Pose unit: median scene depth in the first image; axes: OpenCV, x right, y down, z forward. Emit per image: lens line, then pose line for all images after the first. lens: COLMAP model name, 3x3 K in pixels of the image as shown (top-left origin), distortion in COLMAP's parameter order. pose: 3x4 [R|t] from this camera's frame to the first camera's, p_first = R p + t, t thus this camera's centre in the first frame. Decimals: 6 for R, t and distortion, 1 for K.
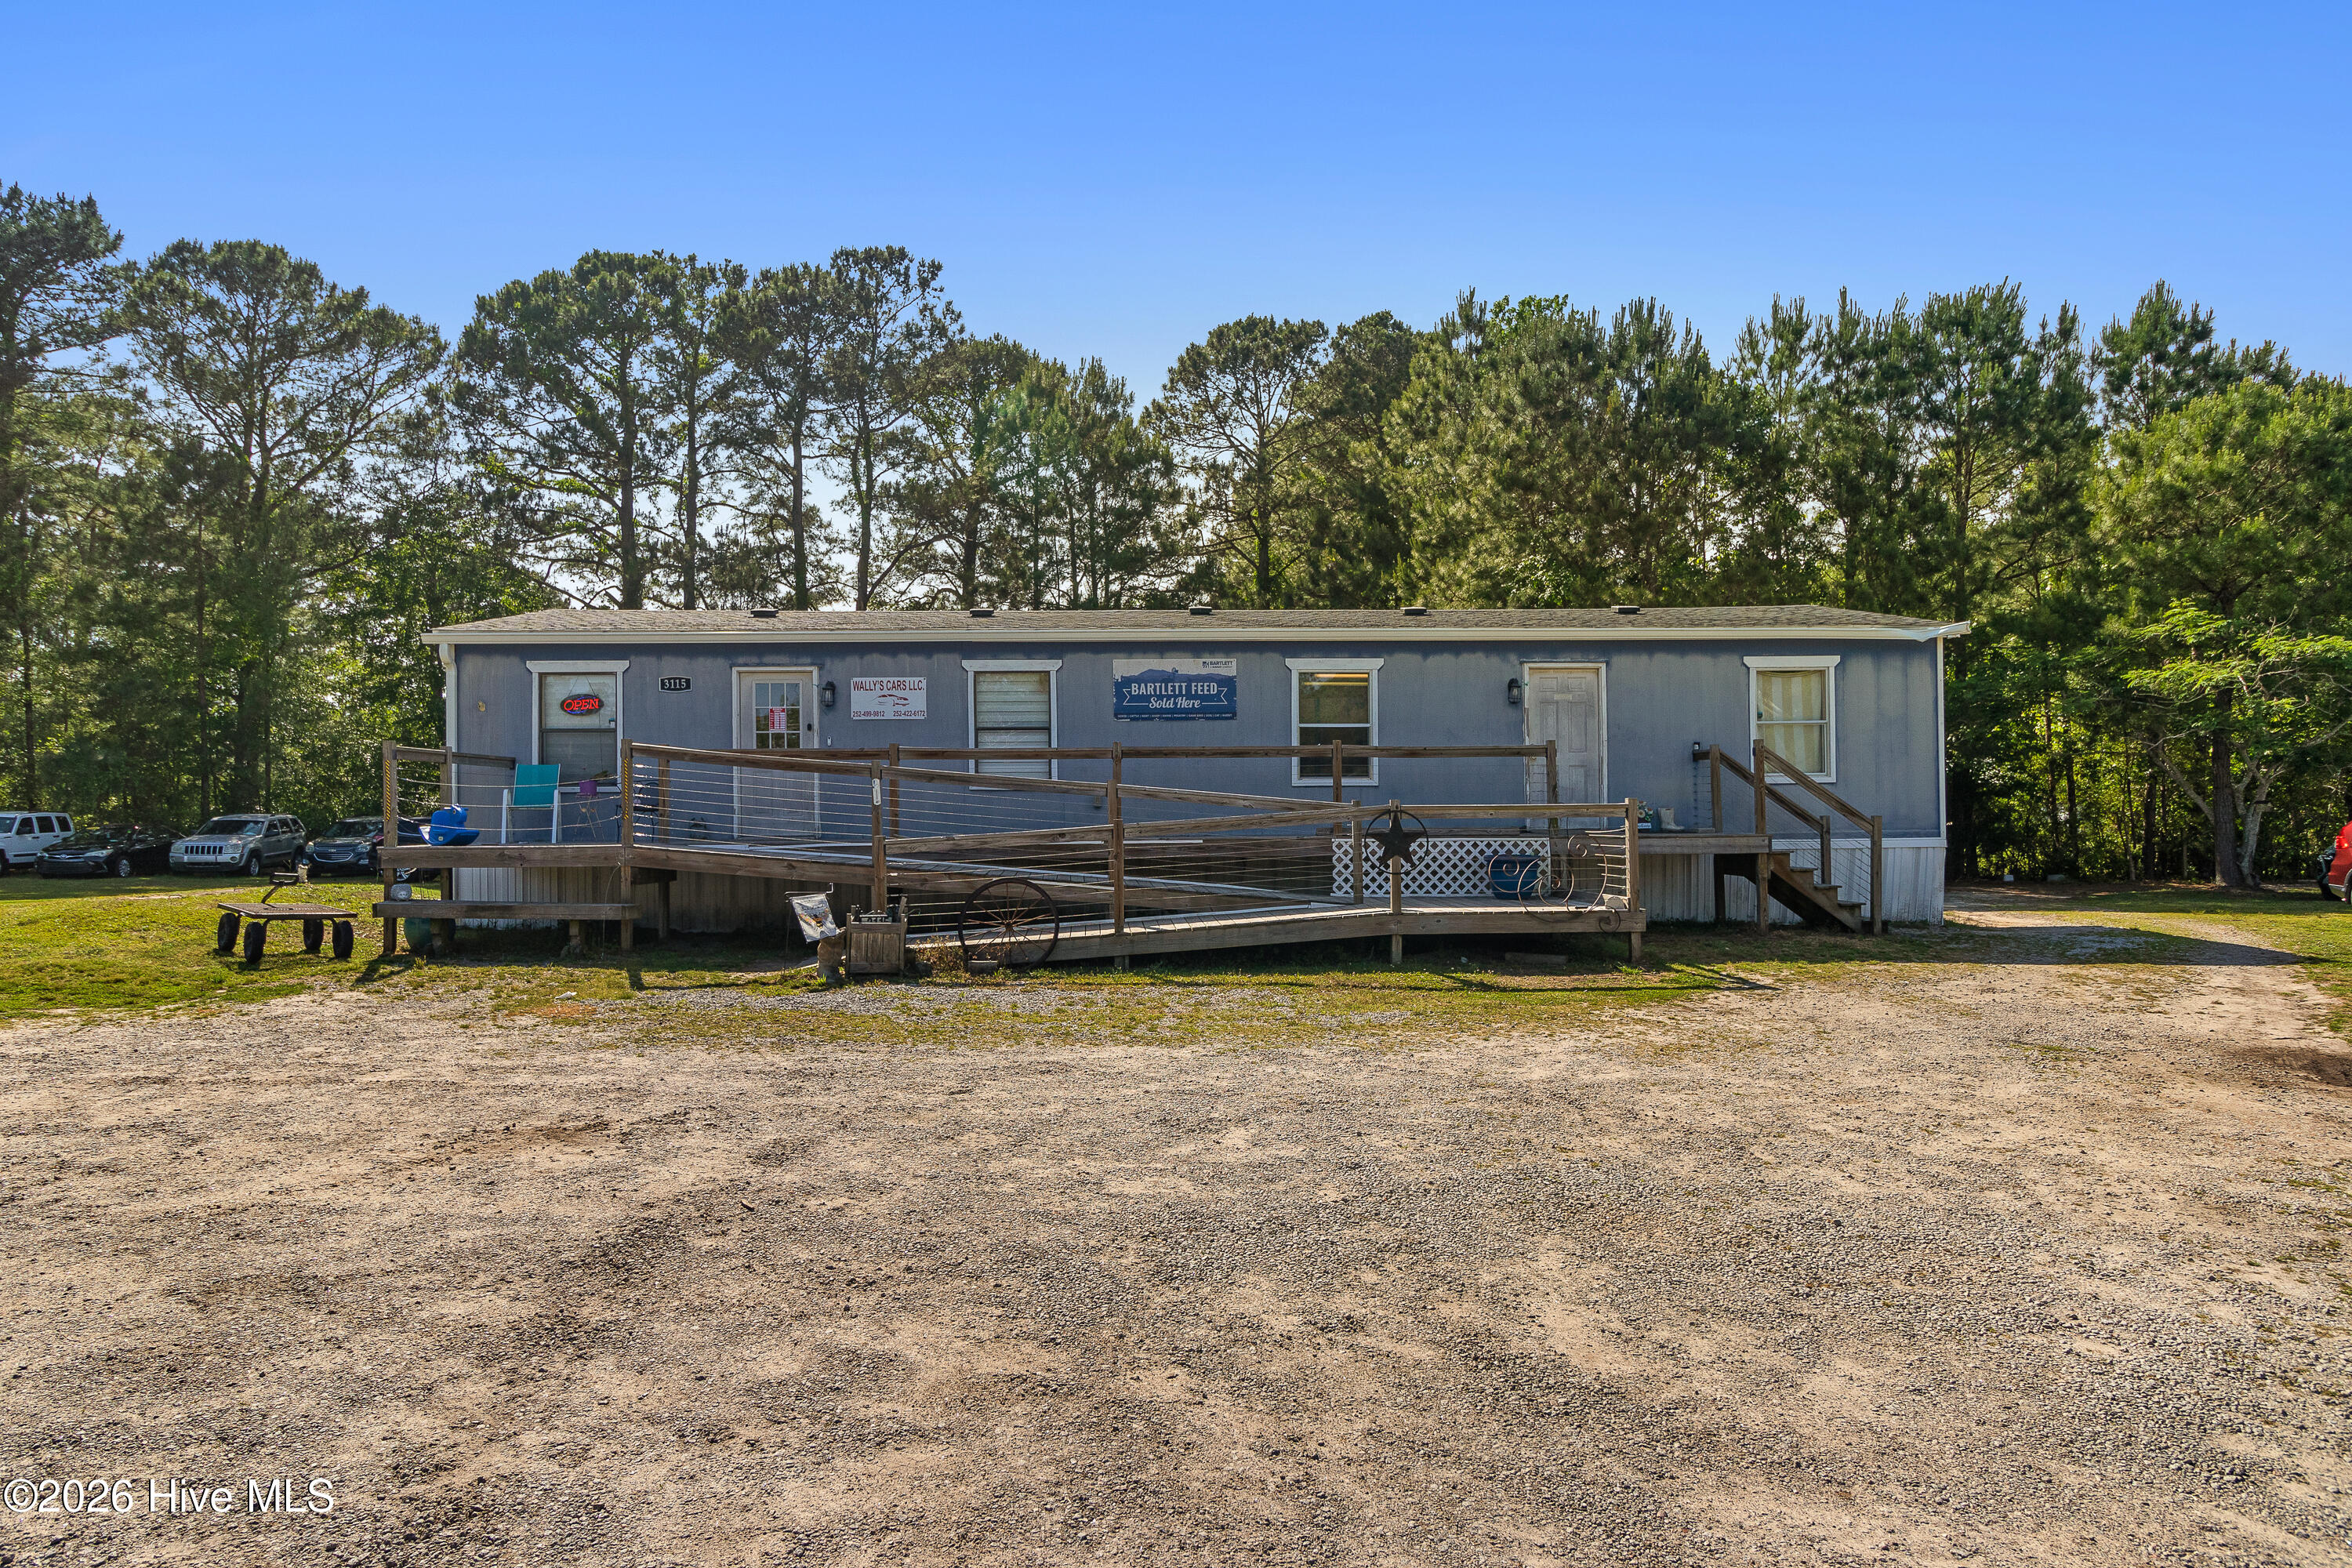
lens RADIAL K [[1412.6, 0, 1176.0], [0, 1412.6, 784.0], [0, 0, 1]] dist [-0.006292, 0.000469]
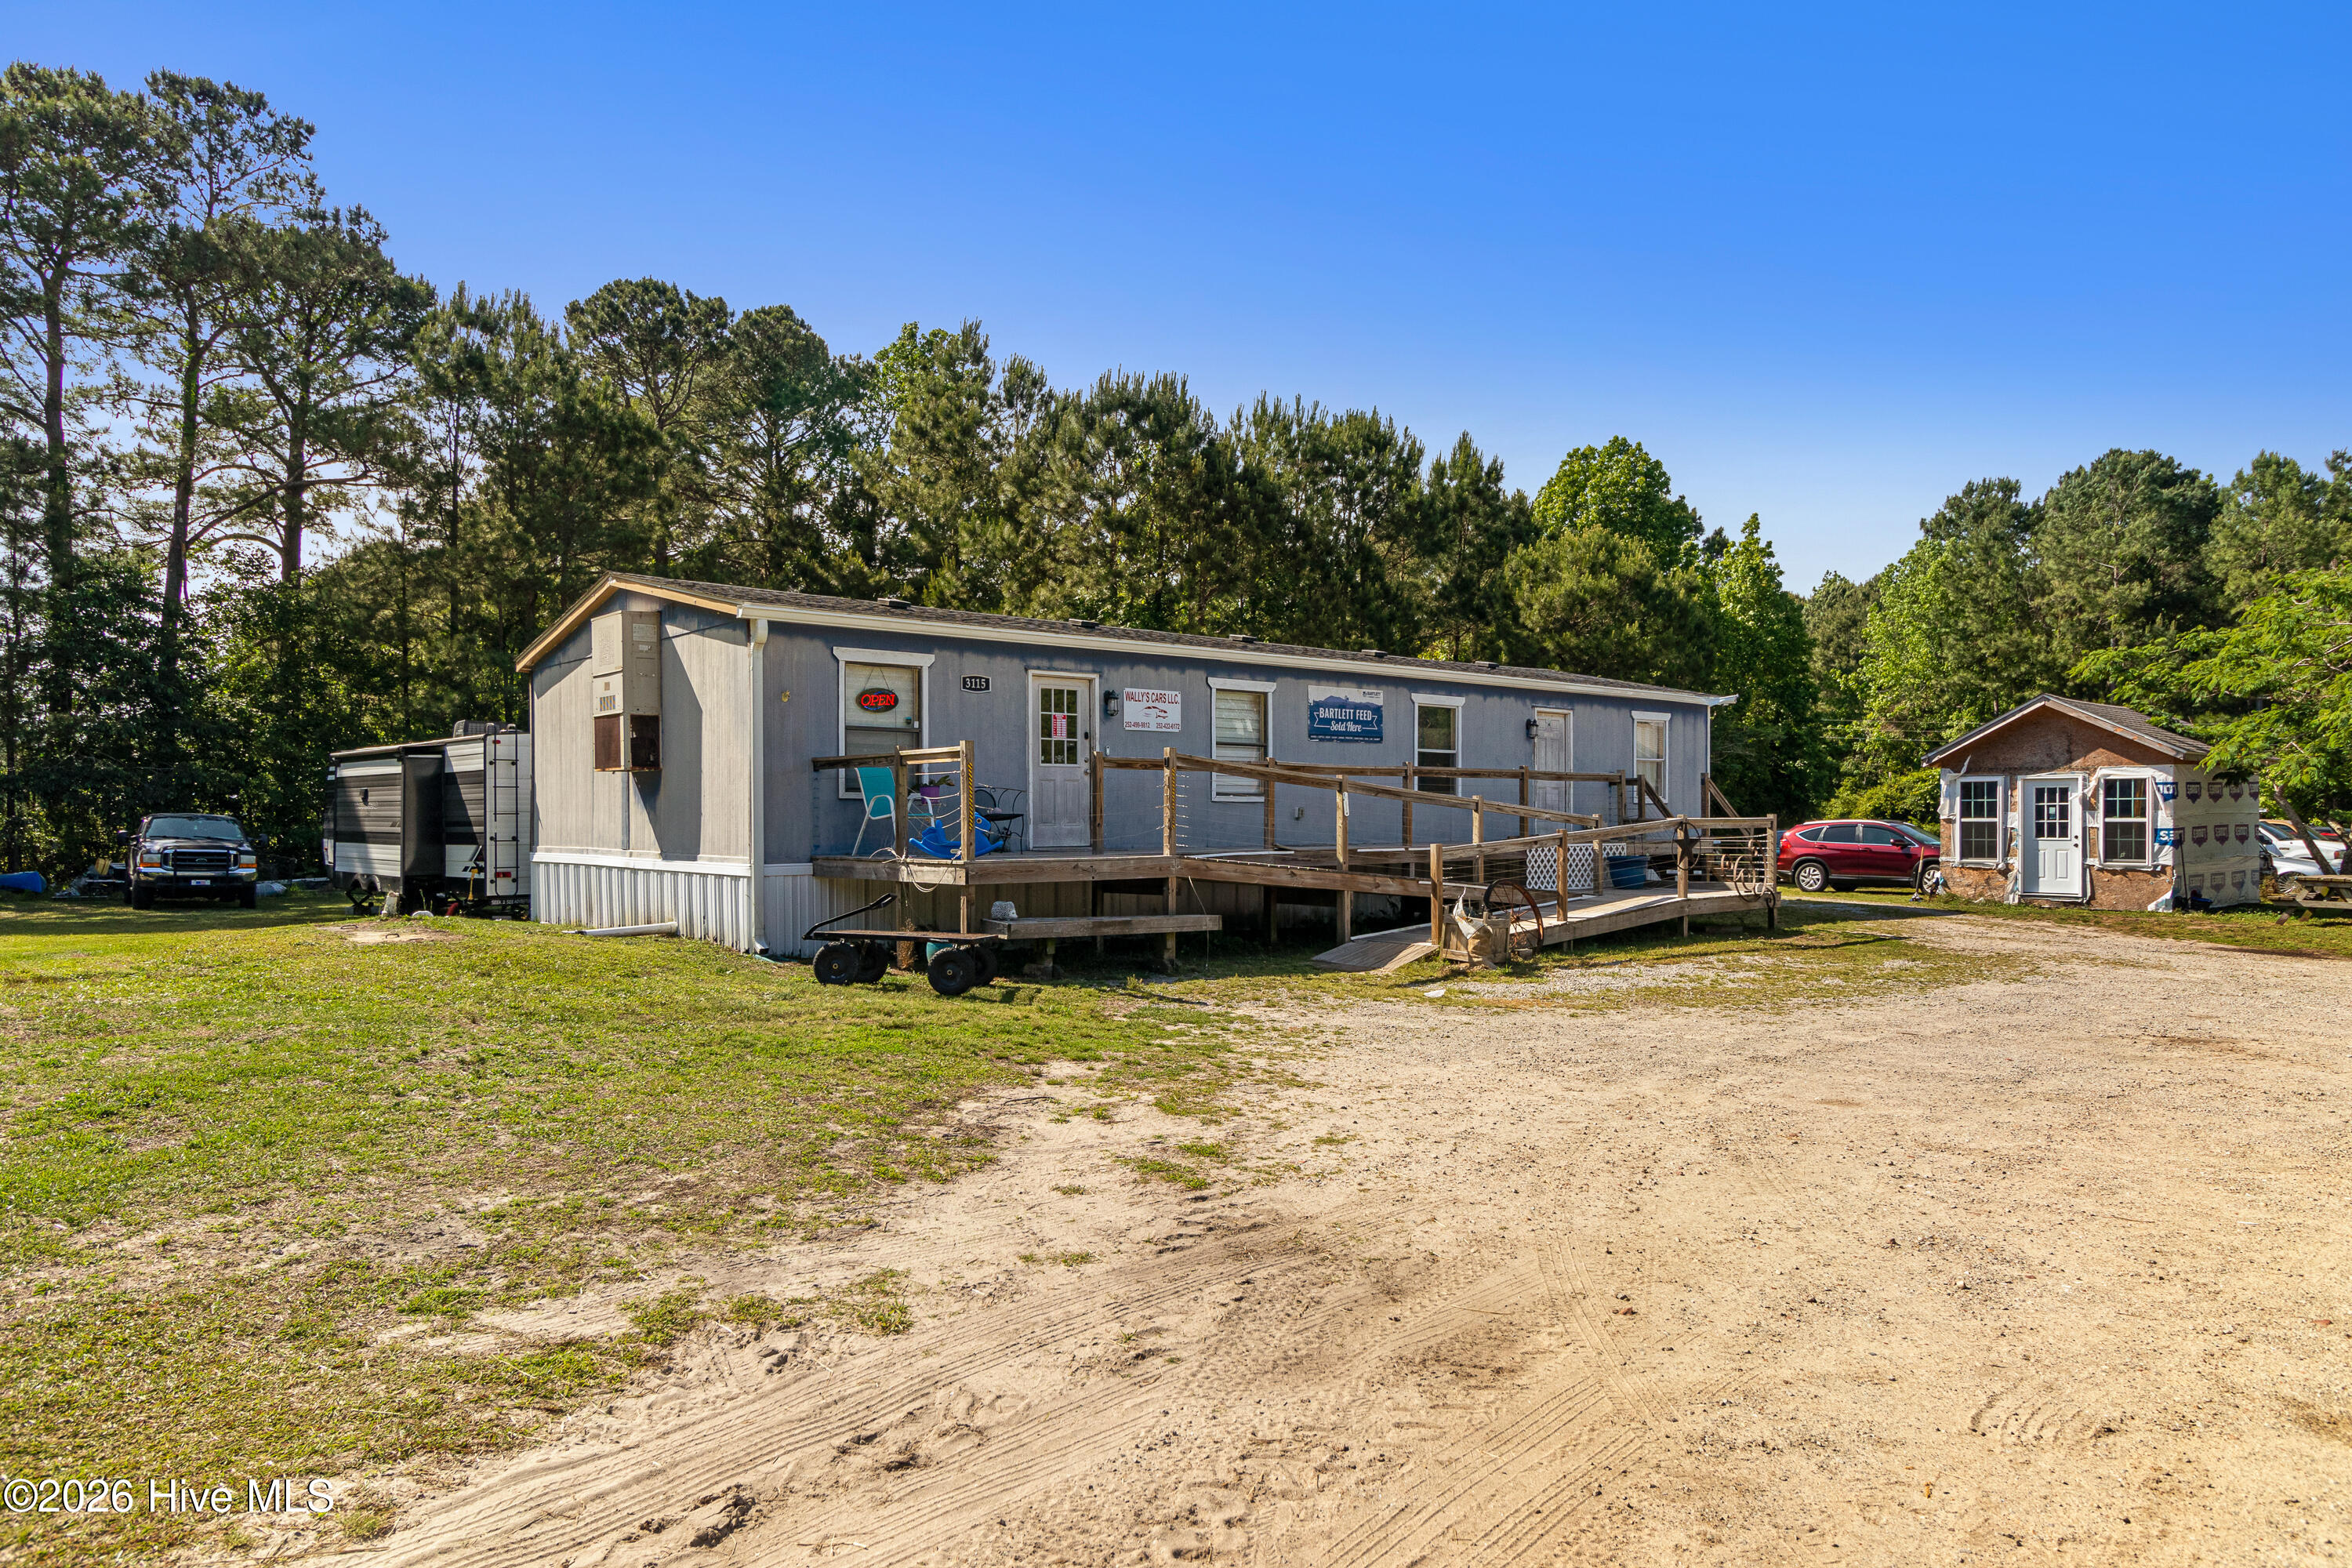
lens RADIAL K [[1412.6, 0, 1176.0], [0, 1412.6, 784.0], [0, 0, 1]] dist [-0.006292, 0.000469]
pose [[0.780790, 0.017191, 0.624557, -0.813318], [-0.017946, 0.999826, -0.005086, -0.003206], [-0.624536, -0.007237, 0.780963, 0.200675]]
